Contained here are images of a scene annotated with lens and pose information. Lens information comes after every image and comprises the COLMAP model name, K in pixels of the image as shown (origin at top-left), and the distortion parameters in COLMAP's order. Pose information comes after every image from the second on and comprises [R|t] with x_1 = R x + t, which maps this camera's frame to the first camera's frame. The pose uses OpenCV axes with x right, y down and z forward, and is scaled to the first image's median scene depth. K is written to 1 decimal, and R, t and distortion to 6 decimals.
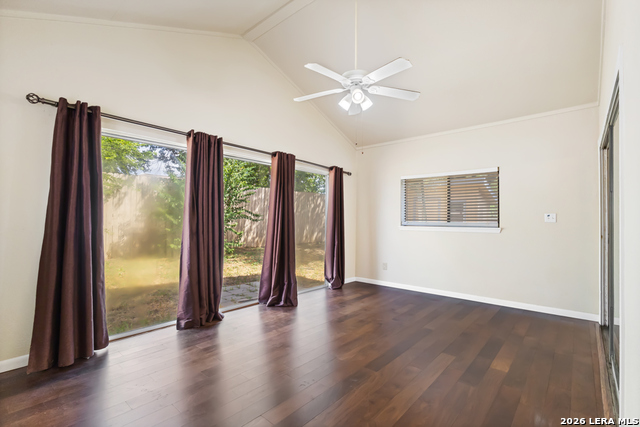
lens RADIAL K [[297.5, 0, 325.7], [0, 297.5, 210.0], [0, 0, 1]] dist [-0.002121, 0.001374]
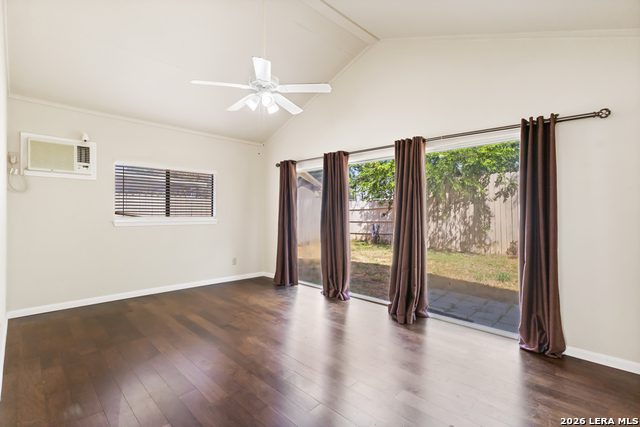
lens RADIAL K [[297.5, 0, 323.2], [0, 297.5, 215.3], [0, 0, 1]] dist [-0.002121, 0.001374]
pose [[-0.051562, -0.005874, -0.998653, 0.896836], [0.014265, 0.999876, -0.006617, 0.028383], [0.998568, -0.014586, -0.051472, 1.015009]]
